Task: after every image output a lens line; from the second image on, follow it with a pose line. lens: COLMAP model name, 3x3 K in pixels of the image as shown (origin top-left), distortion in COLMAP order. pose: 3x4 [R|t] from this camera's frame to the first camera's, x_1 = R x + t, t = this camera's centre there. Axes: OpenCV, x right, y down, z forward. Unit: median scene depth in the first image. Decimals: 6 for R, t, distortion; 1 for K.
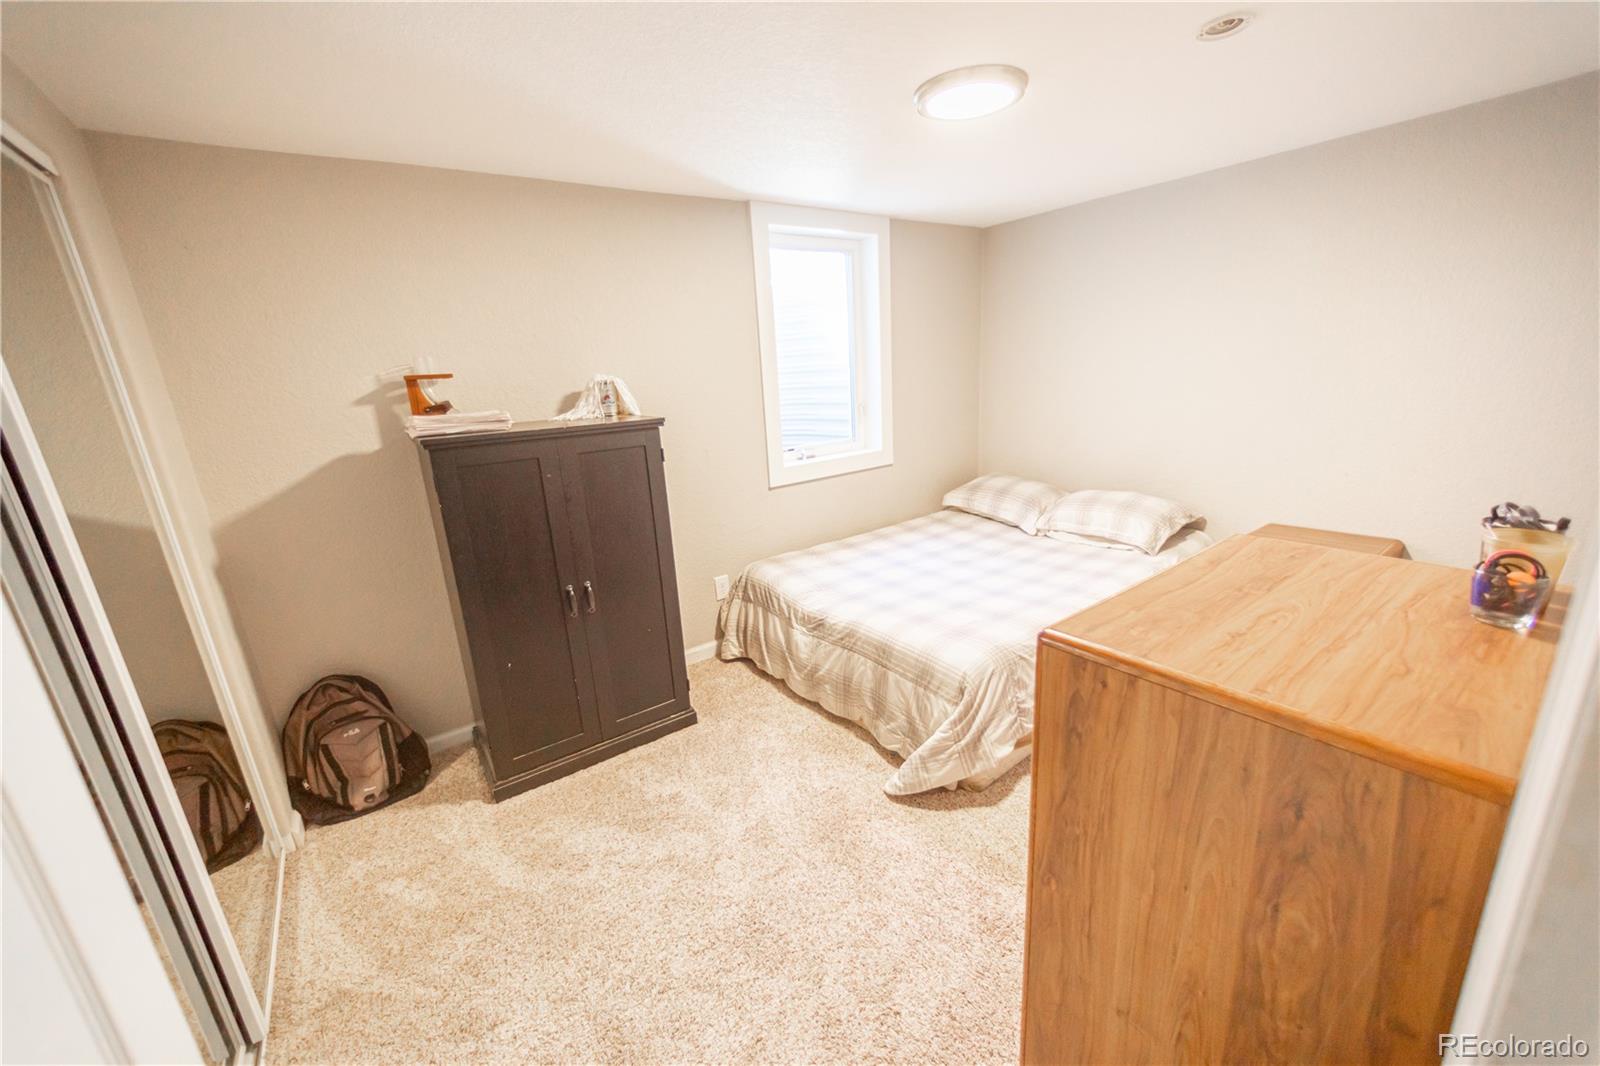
lens RADIAL K [[613.9, 0, 804.6], [0, 613.9, 532.3], [0, 0, 1]] dist [0.008022, -0.000179]
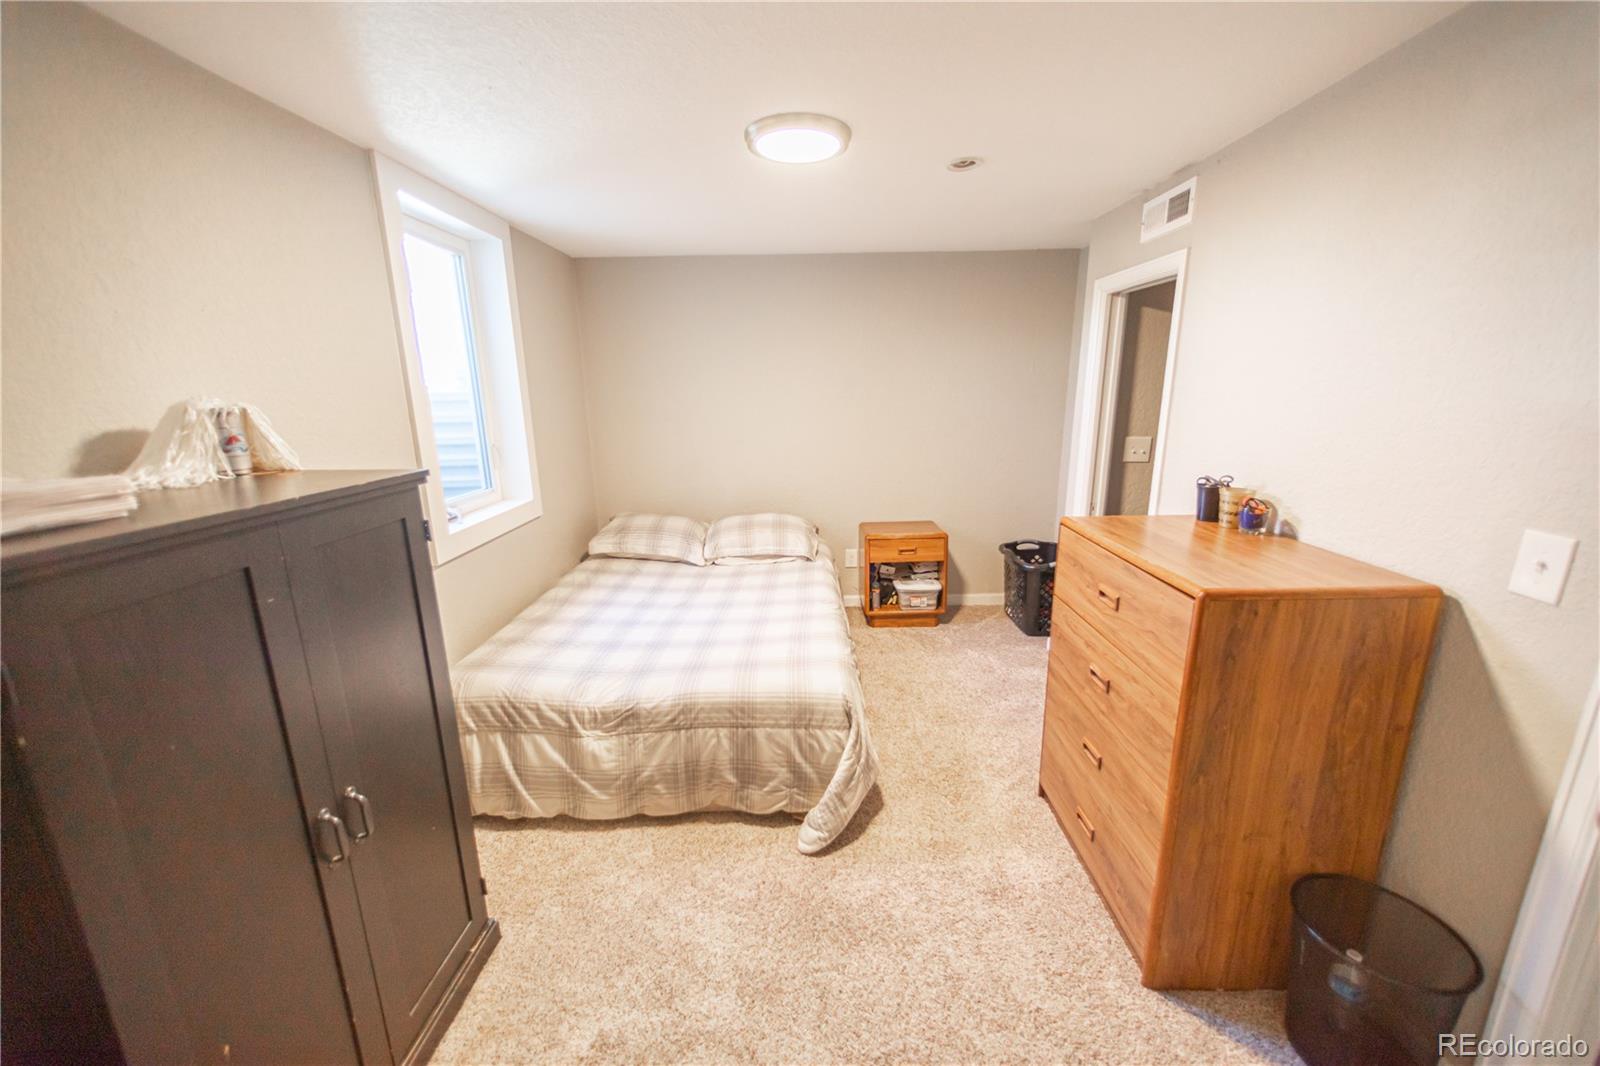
lens RADIAL K [[612.6, 0, 803.6], [0, 612.6, 533.1], [0, 0, 1]] dist [0.020445, -0.014319]
pose [[0.604772, -0.142374, 0.783569, -0.470911], [0.191610, 0.981001, 0.030359, -0.069554], [-0.773004, 0.131780, 0.620563, 0.329318]]
